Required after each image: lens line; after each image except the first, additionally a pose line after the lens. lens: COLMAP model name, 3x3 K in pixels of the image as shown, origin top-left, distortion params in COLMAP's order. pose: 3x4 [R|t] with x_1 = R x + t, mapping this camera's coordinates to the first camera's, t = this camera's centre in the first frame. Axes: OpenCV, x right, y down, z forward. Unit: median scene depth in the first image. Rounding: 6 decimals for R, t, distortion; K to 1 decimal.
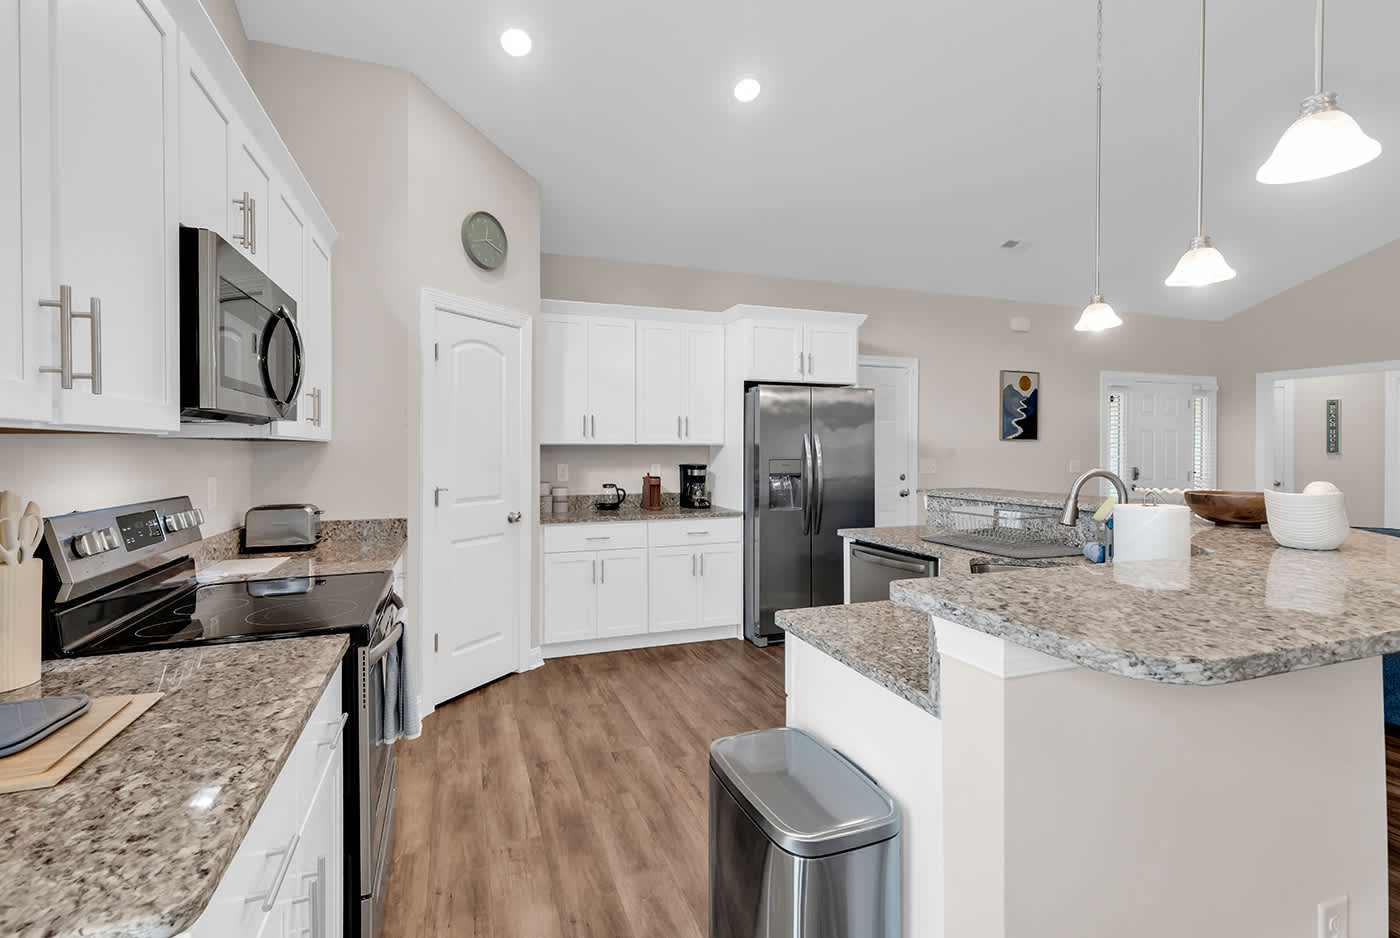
lens RADIAL K [[638.0, 0, 689.6], [0, 638.0, 454.6], [0, 0, 1]] dist [0.003485, -0.001524]
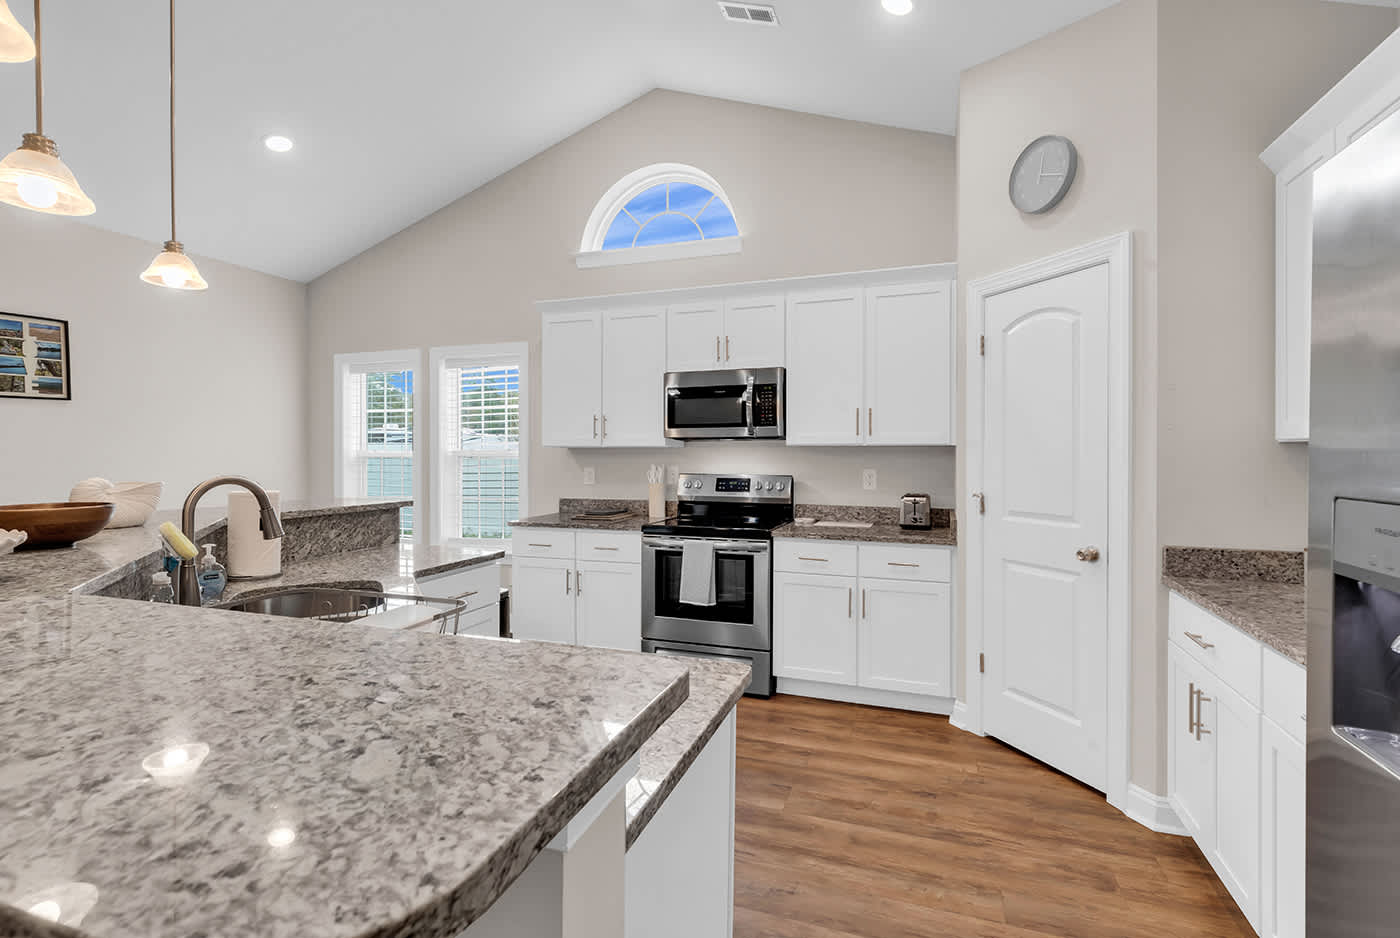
lens RADIAL K [[638.0, 0, 701.7], [0, 638.0, 462.3], [0, 0, 1]] dist [0.003485, -0.001524]
pose [[-0.635707, 0.014495, -0.771795, 0.401833], [-0.002201, 0.999786, 0.020589, -0.008244], [0.771928, 0.014787, -0.635538, 0.906158]]
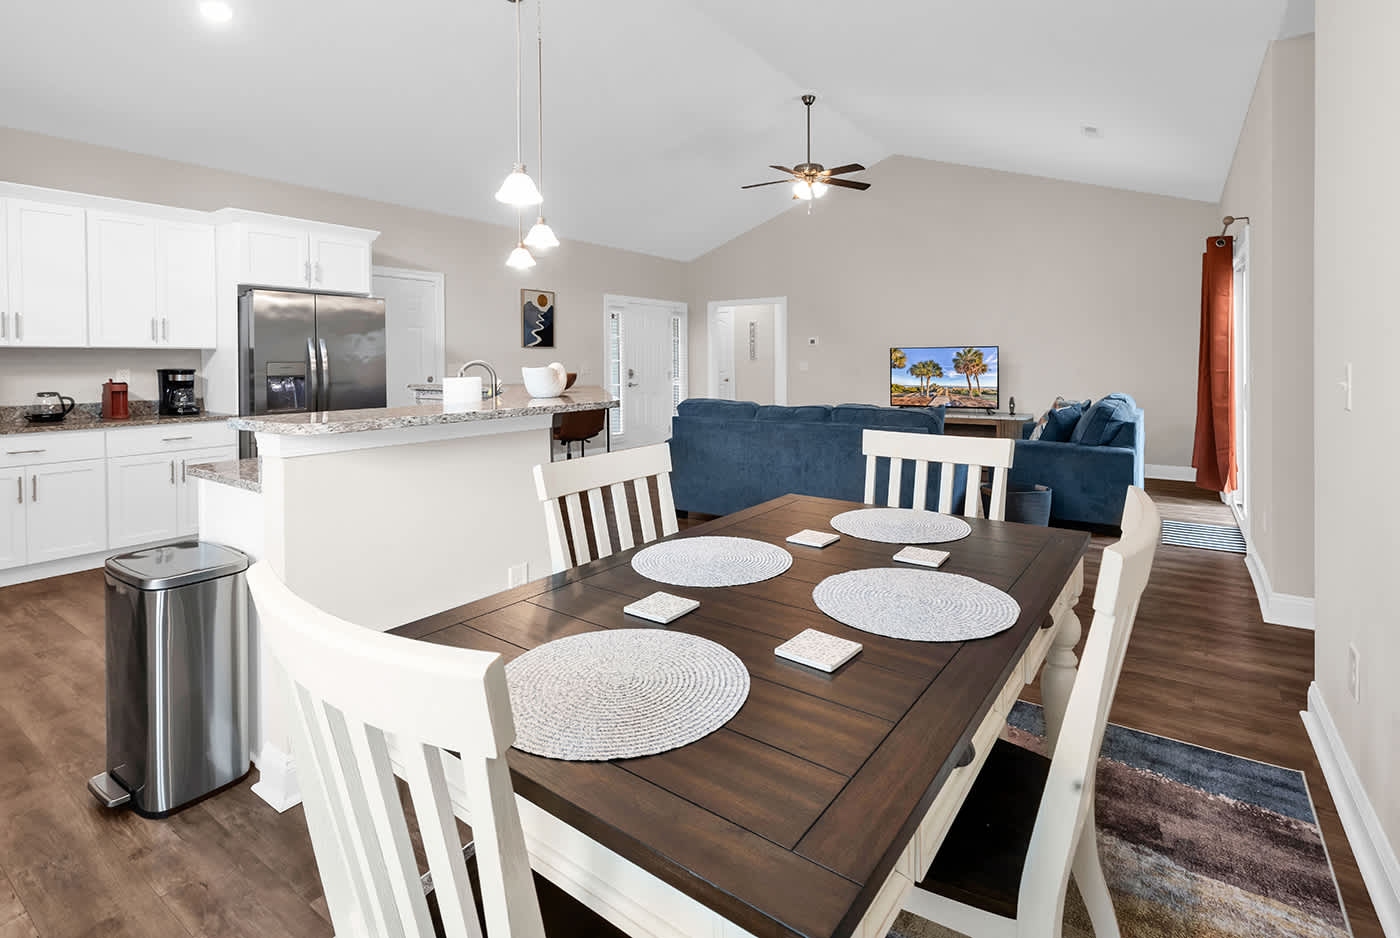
lens RADIAL K [[665.1, 0, 722.1], [0, 665.1, 368.4], [0, 0, 1]] dist [0.013426, -0.000376]
pose [[0.808524, -0.010965, 0.588361, 0.077597], [0.009649, 0.999939, 0.005375, 0.017310], [-0.588384, 0.001332, 0.808581, -0.288664]]
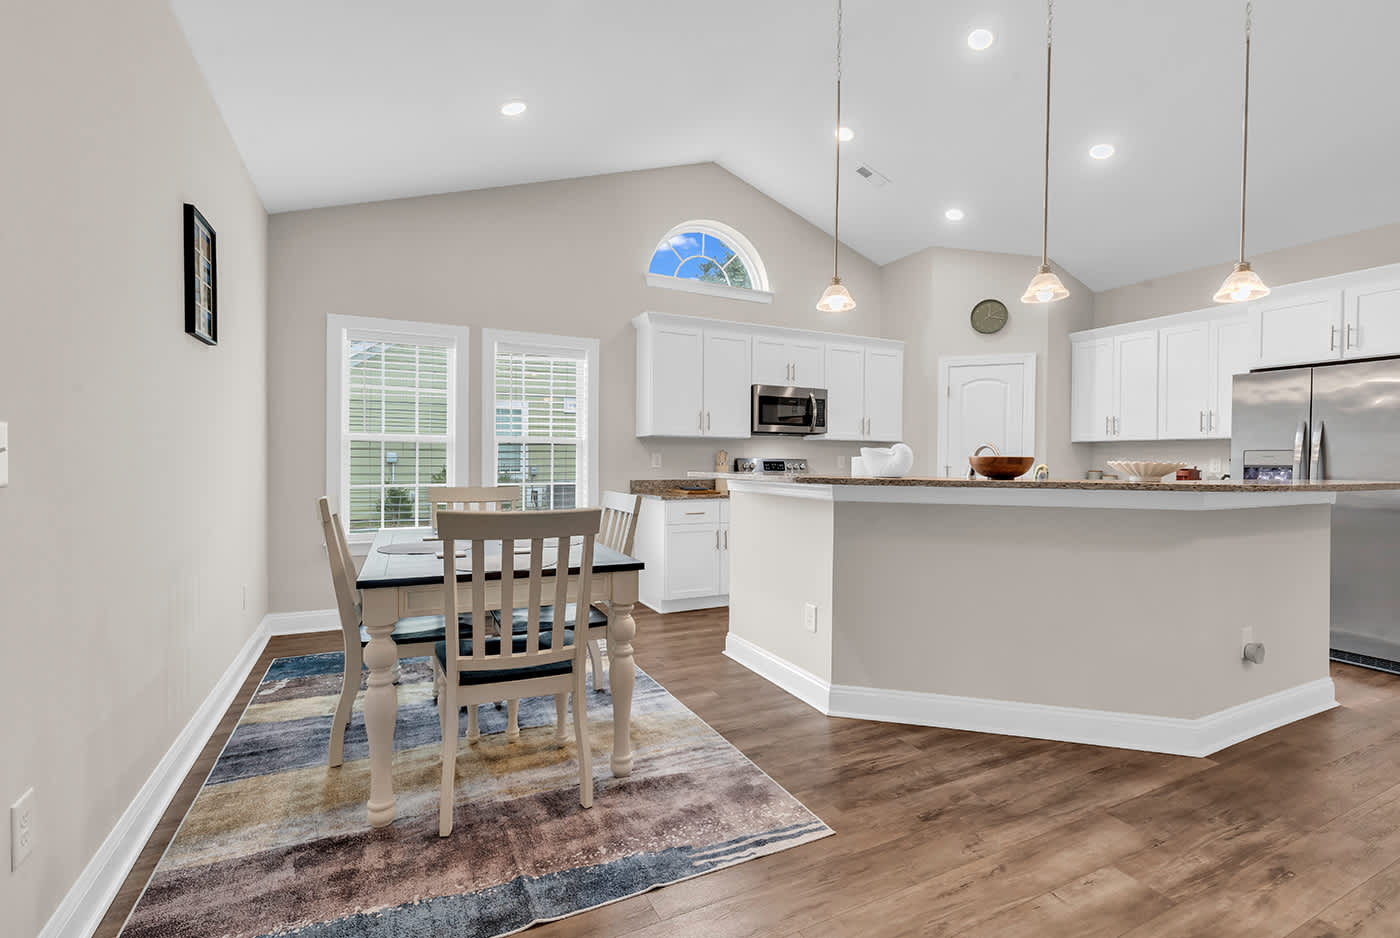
lens RADIAL K [[638.0, 0, 706.5], [0, 638.0, 467.0], [0, 0, 1]] dist [0.003485, -0.001524]
pose [[0.118167, 0.014596, -0.992886, 0.946061], [-0.014118, 0.999816, 0.013018, 0.028666], [0.992893, 0.012480, 0.118351, 0.074947]]
